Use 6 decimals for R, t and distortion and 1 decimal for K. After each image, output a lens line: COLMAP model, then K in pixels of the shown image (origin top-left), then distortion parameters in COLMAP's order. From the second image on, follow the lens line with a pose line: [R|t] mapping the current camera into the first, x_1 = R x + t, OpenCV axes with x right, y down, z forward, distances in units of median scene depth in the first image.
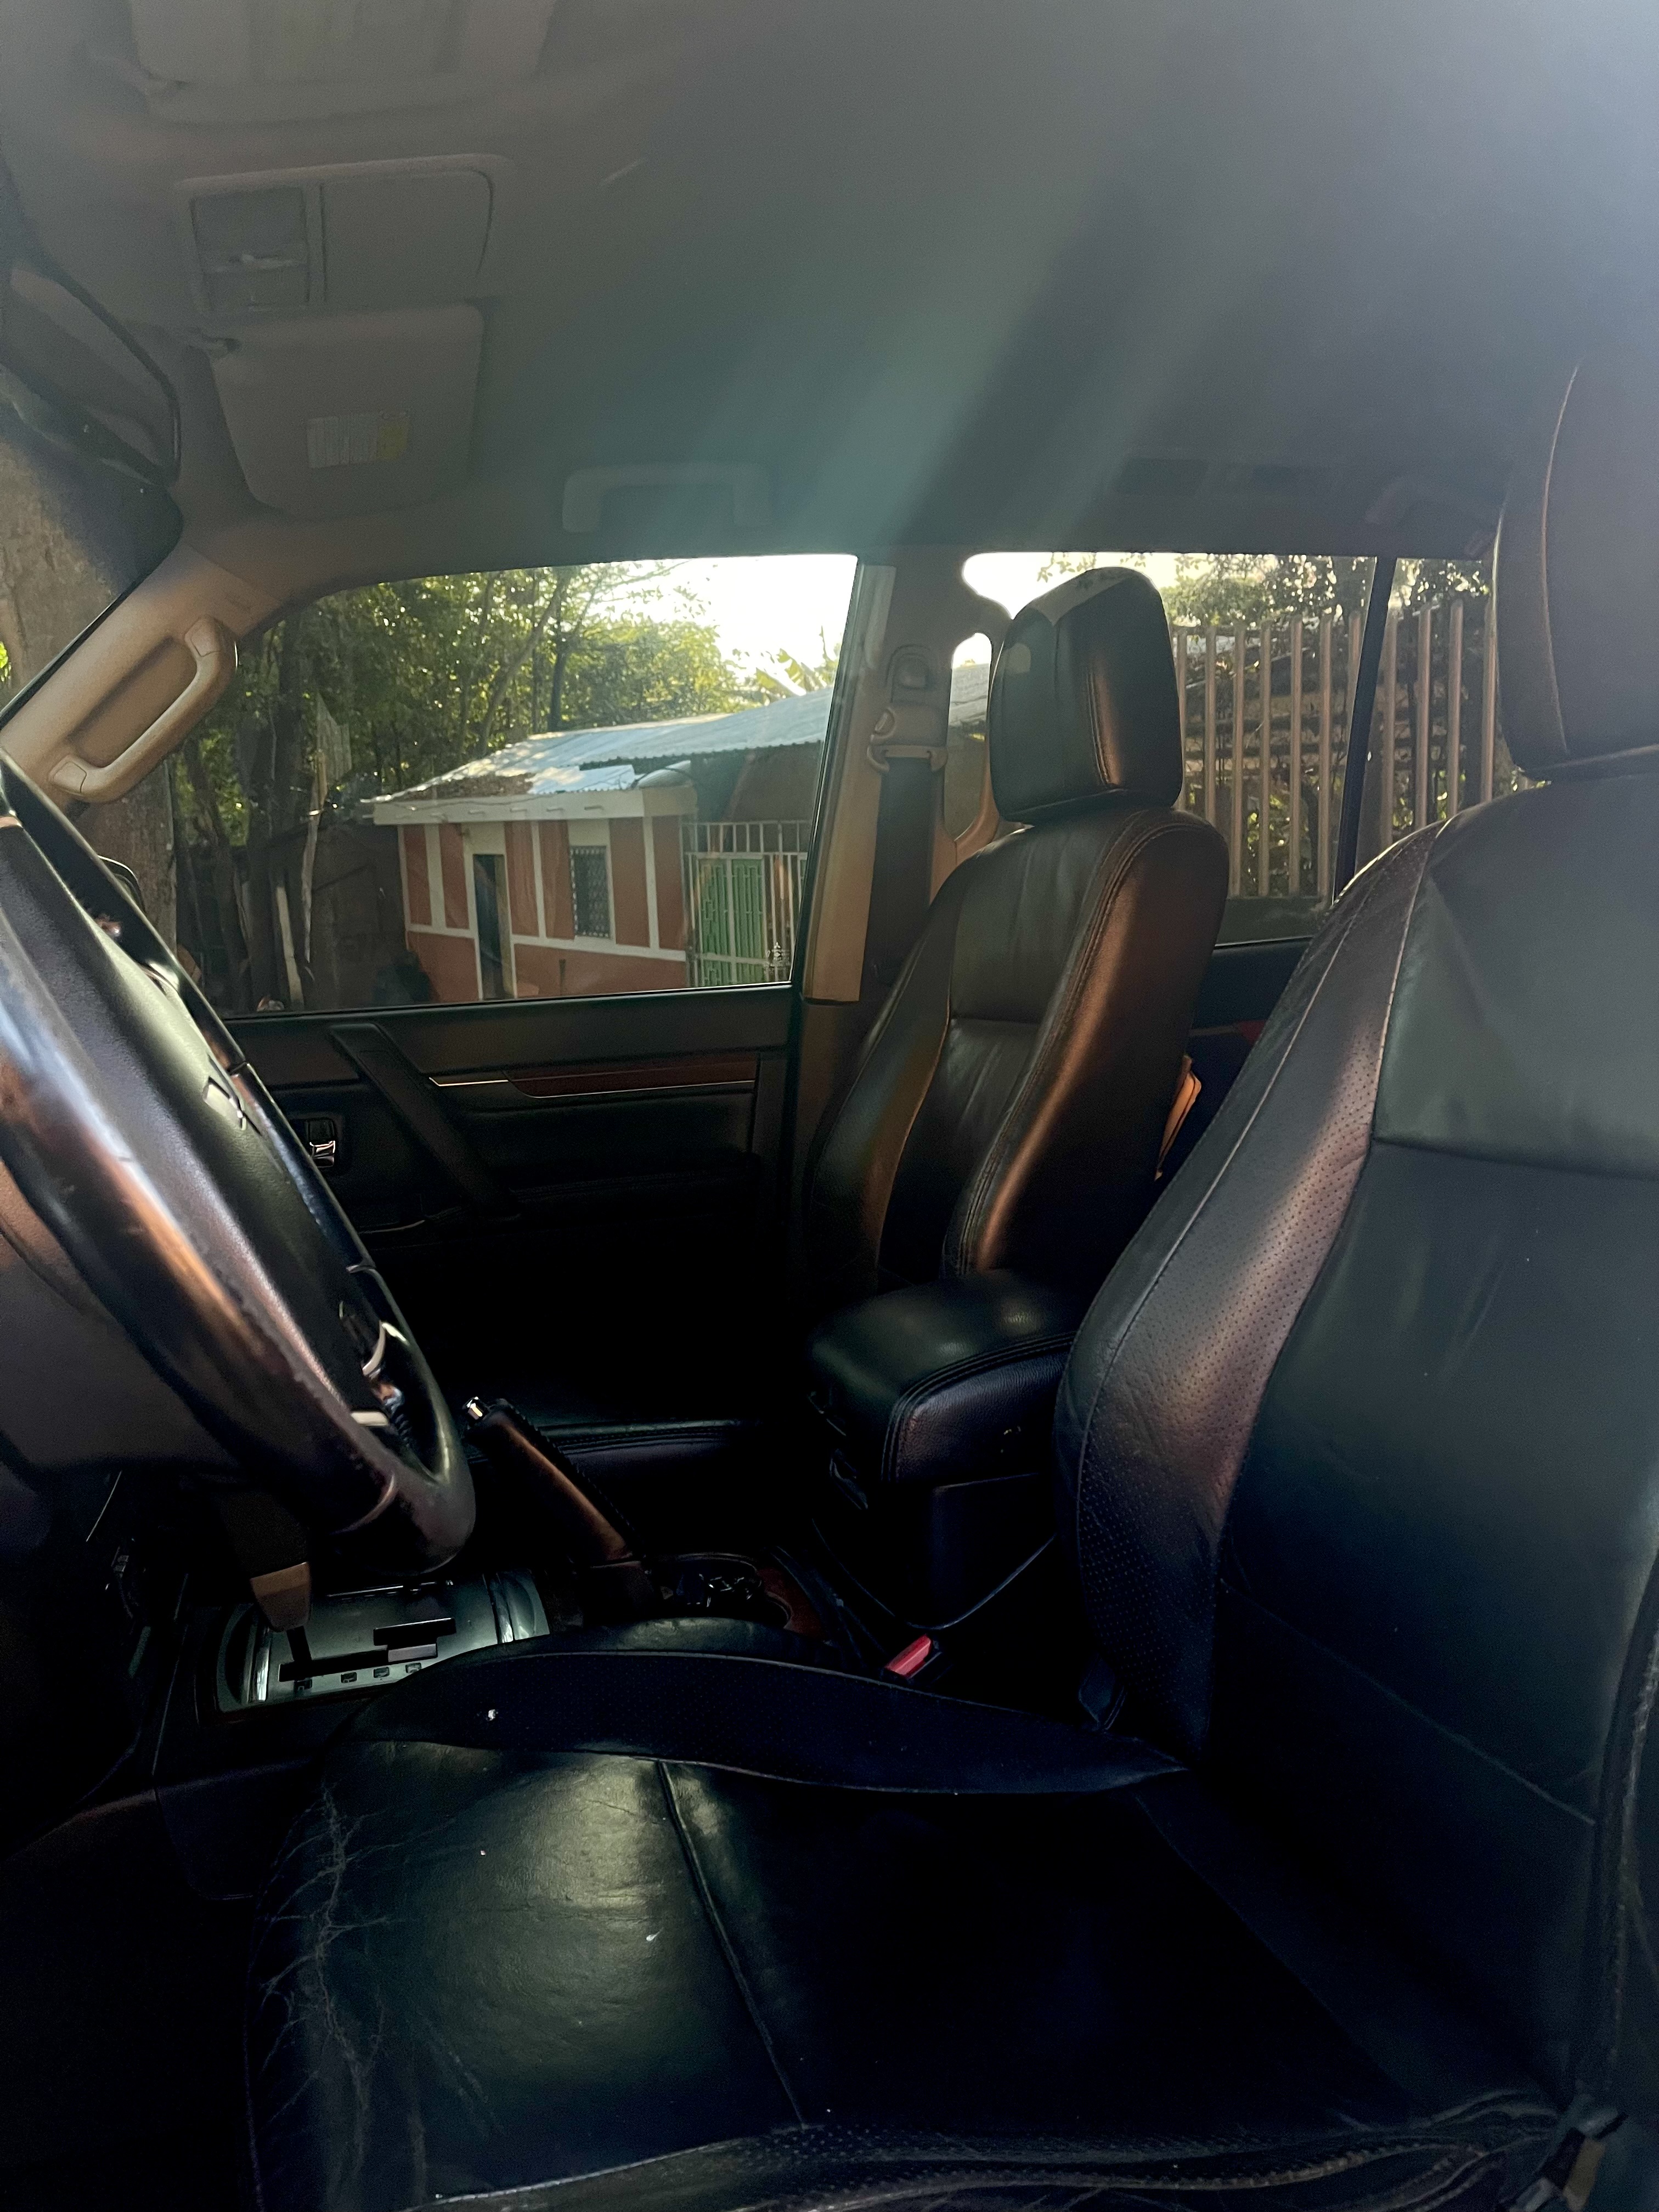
lens RADIAL K [[1669.8, 0, 829.5], [0, 1669.8, 1106.0], [0, 0, 1]] dist [0.082218, -0.115752]
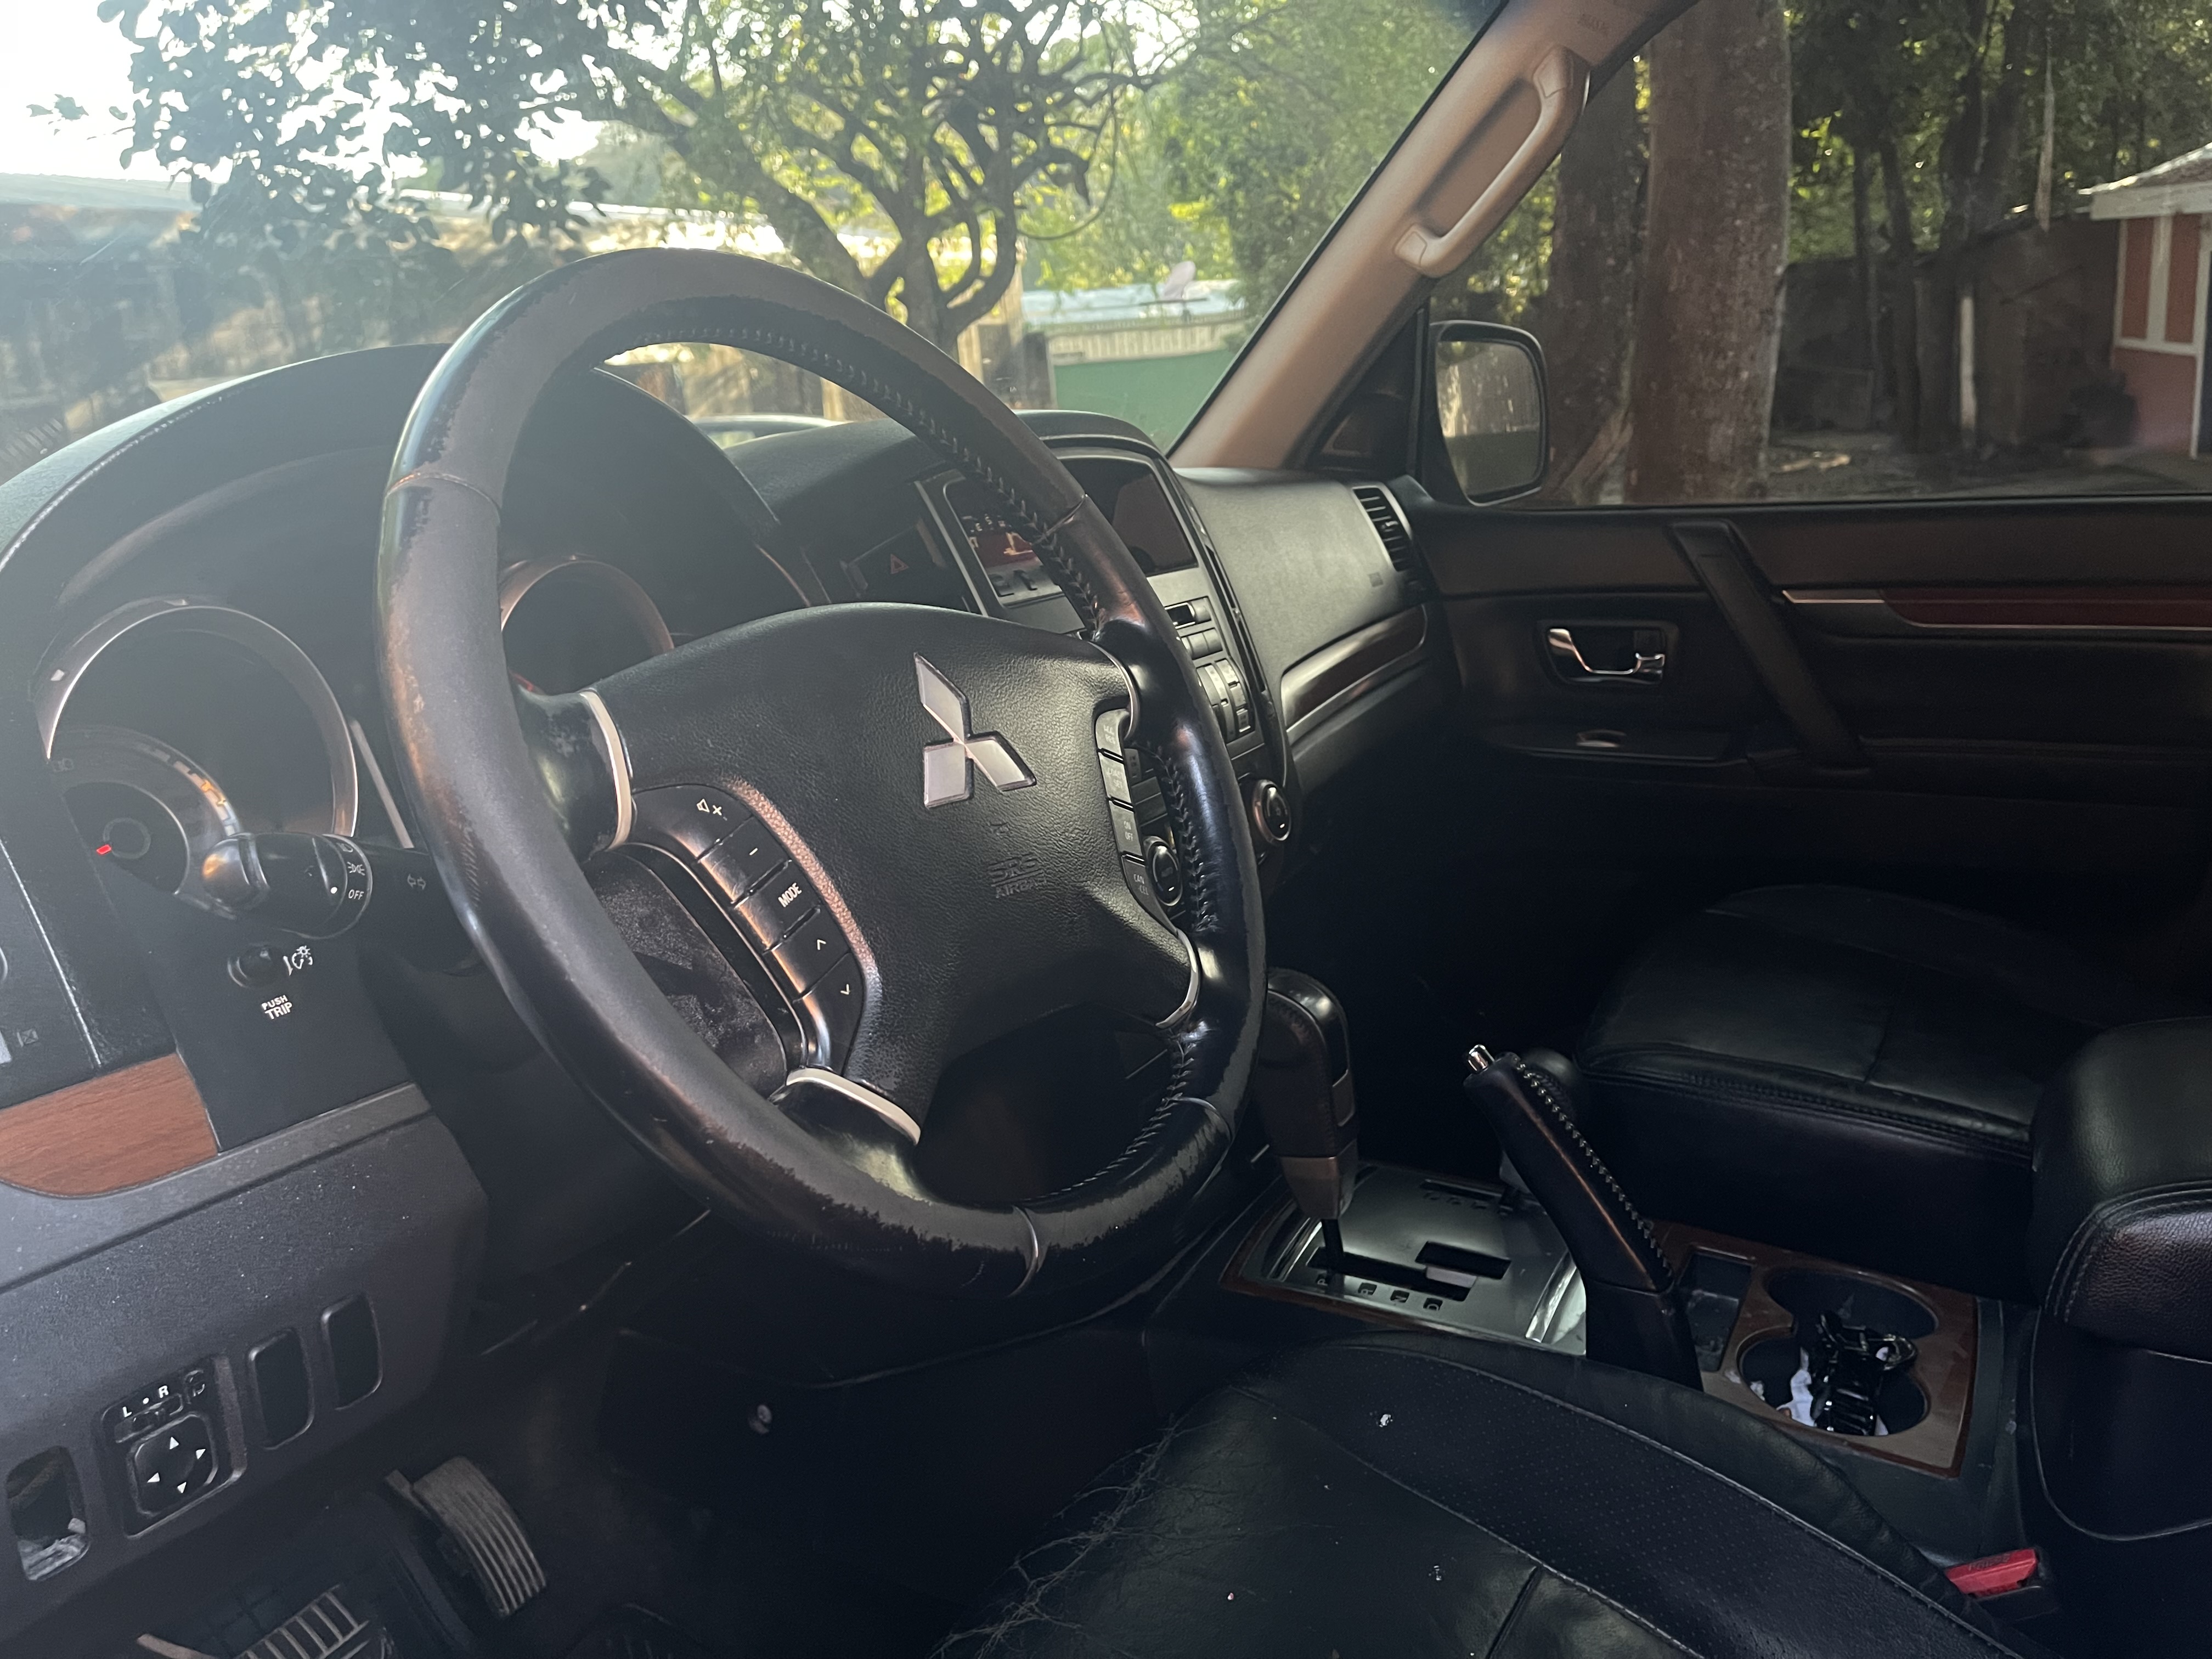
lens RADIAL K [[1669.8, 0, 1106.0], [0, 1669.8, 829.5], [0, 0, 1]] dist [0.082218, -0.115752]
pose [[0.722330, 0.179821, -0.667761, 0.116943], [-0.062519, 0.978628, 0.195906, -0.050487], [0.688717, -0.099761, 0.718134, 0.169404]]
